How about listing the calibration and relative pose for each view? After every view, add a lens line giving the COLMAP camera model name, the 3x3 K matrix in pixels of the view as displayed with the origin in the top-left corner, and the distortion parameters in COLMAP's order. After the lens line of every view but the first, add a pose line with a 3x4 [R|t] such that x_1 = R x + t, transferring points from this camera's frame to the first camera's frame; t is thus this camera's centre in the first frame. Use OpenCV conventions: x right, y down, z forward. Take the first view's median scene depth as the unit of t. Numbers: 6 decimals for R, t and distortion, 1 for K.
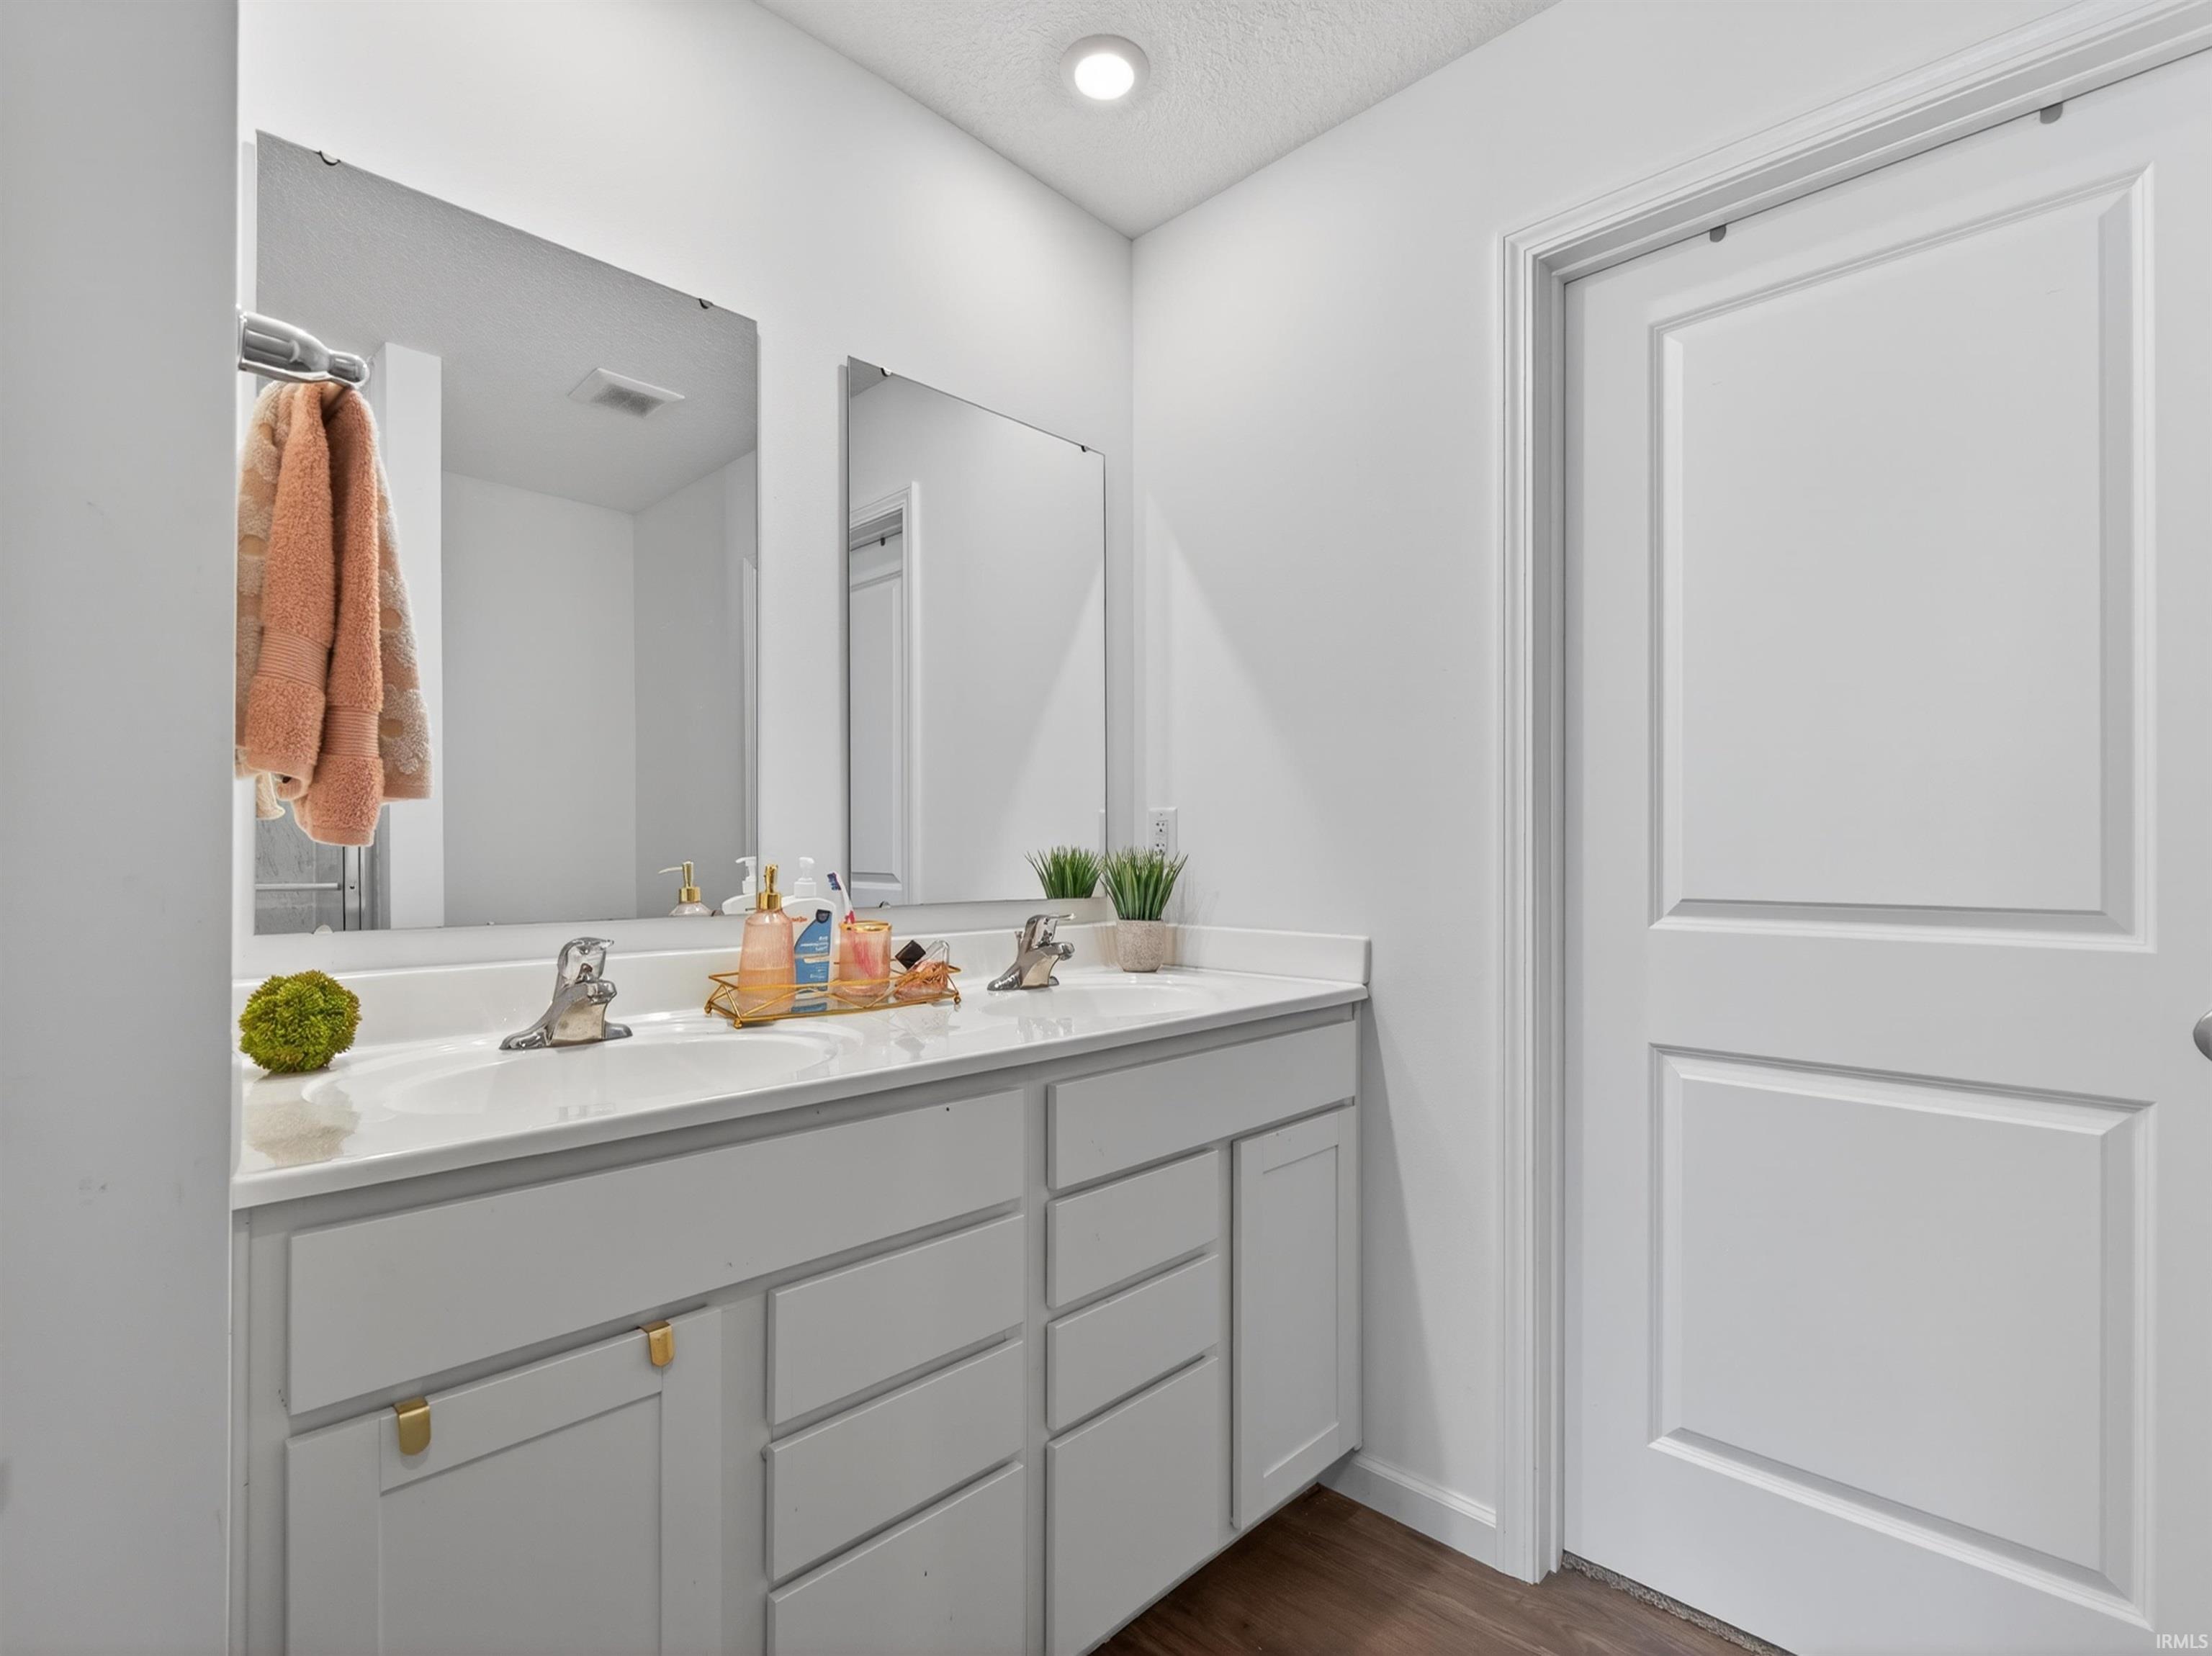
lens RADIAL K [[1044.4, 0, 1090.2], [0, 1044.4, 851.7], [0, 0, 1]] dist [-0.001229, -0.003035]
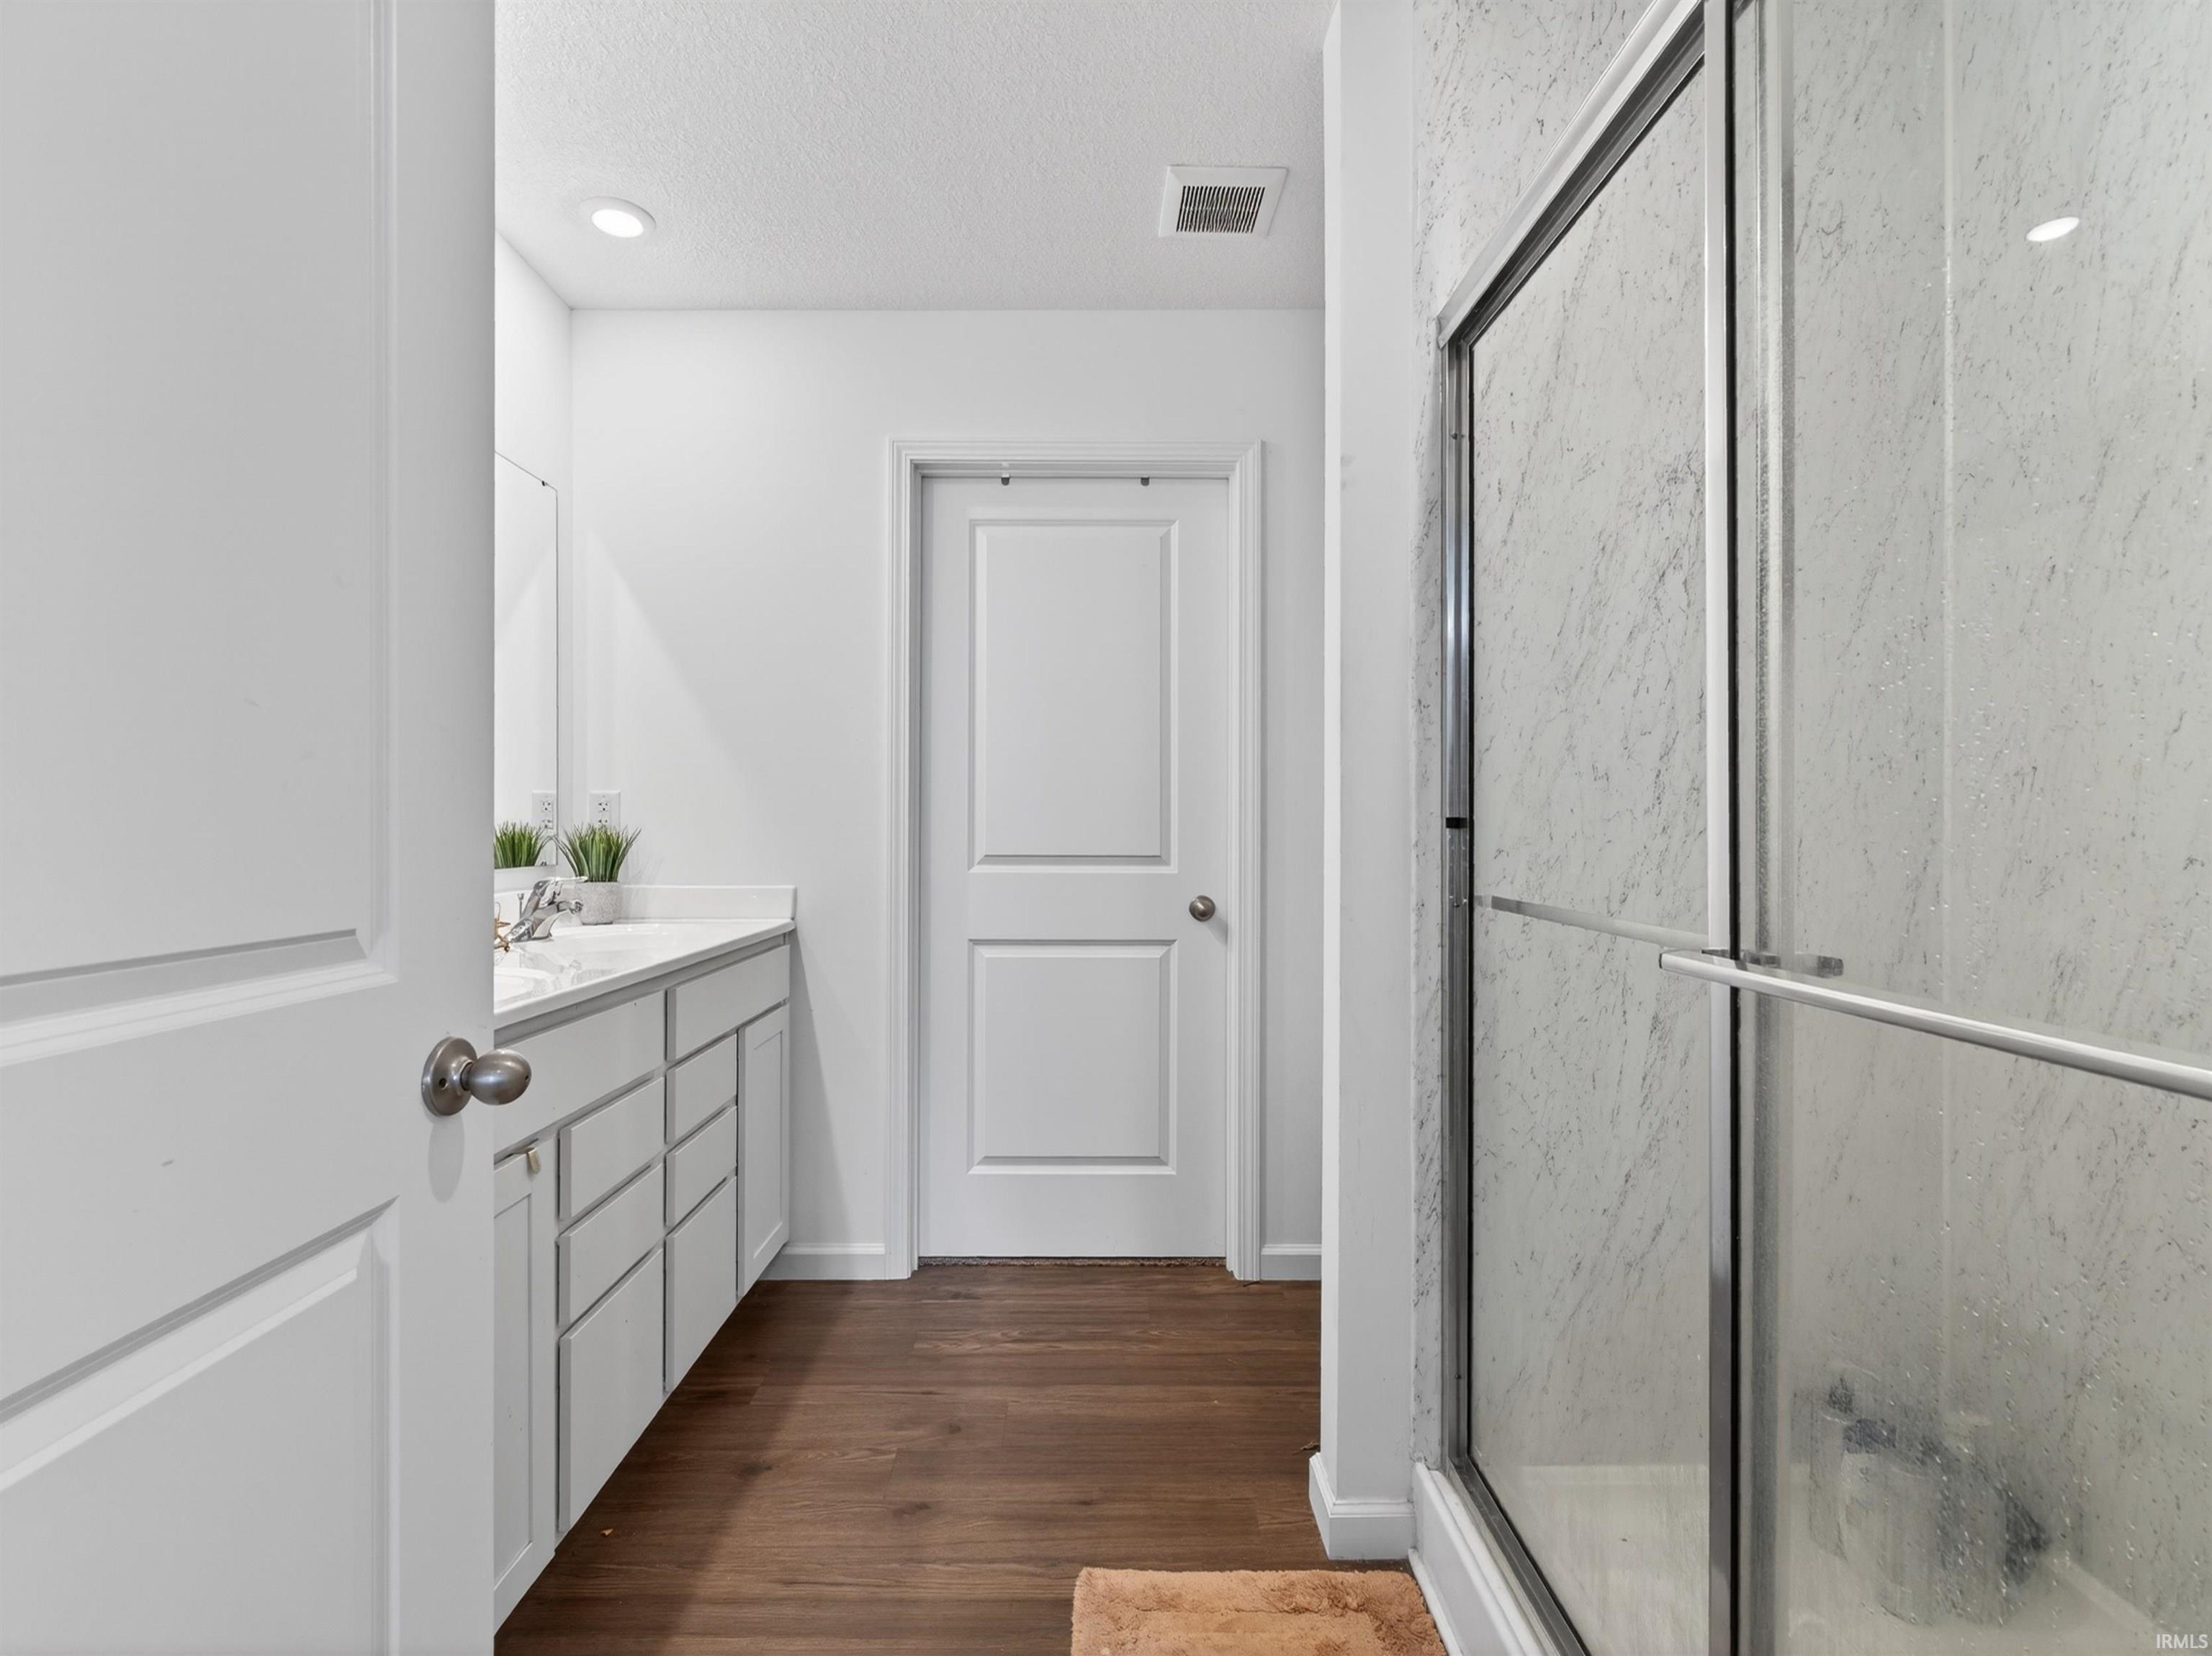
lens RADIAL K [[1044.4, 0, 1105.8], [0, 1044.4, 828.9], [0, 0, 1]] dist [-0.001229, -0.003035]
pose [[0.705817, -0.000554, 0.708394, -0.502555], [-0.005089, 0.999970, 0.005852, -0.008913], [-0.708376, -0.007735, 0.705793, -0.357039]]
